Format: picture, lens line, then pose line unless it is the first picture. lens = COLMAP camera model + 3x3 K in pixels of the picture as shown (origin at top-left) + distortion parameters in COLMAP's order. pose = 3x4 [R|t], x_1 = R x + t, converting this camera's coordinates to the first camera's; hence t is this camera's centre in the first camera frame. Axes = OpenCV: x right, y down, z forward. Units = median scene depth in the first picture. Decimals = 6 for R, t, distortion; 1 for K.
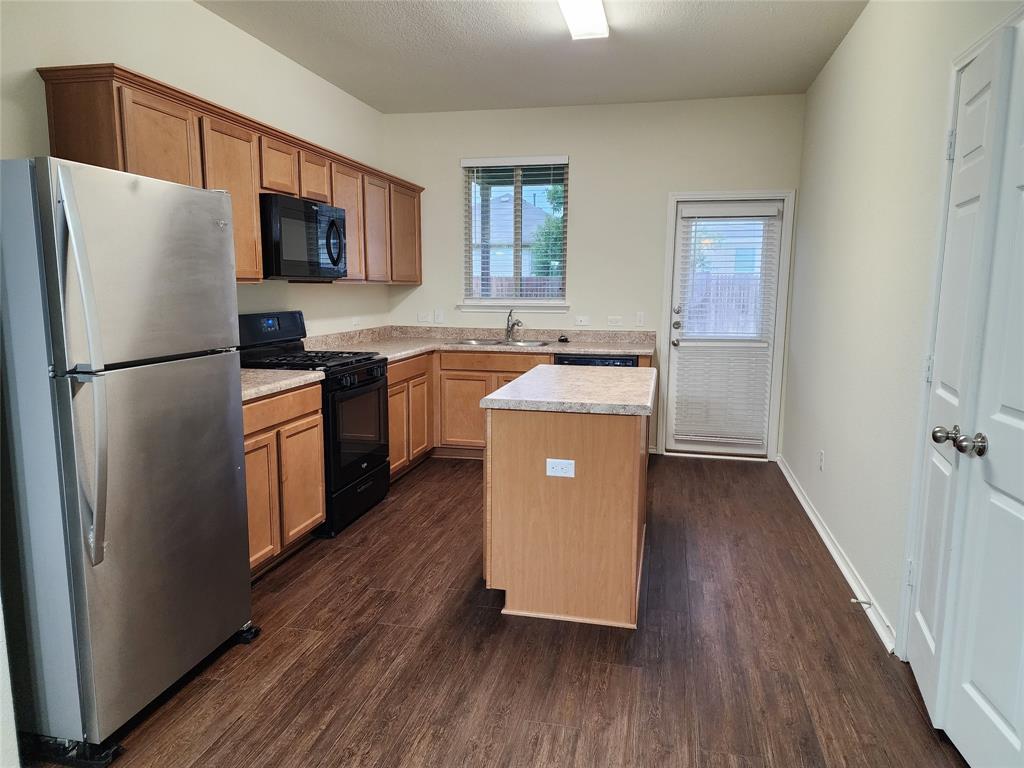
lens RADIAL K [[682.7, 0, 516.4], [0, 682.7, 384.1], [0, 0, 1]] dist [0.031205, -0.002494]
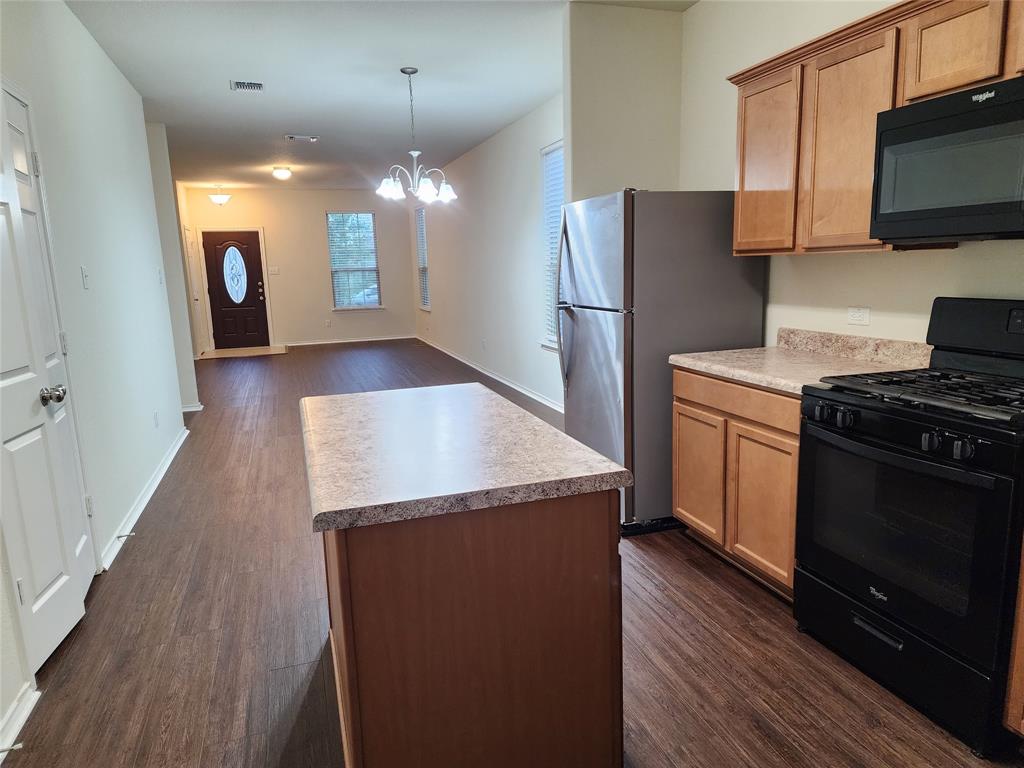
lens RADIAL K [[682.7, 0, 516.4], [0, 682.7, 384.1], [0, 0, 1]] dist [0.031205, -0.002494]
pose [[-0.855539, 0.116820, -0.504388, 0.326507], [-0.044412, 0.954062, 0.296299, -0.222513], [0.515831, 0.275897, -0.811049, 1.504215]]
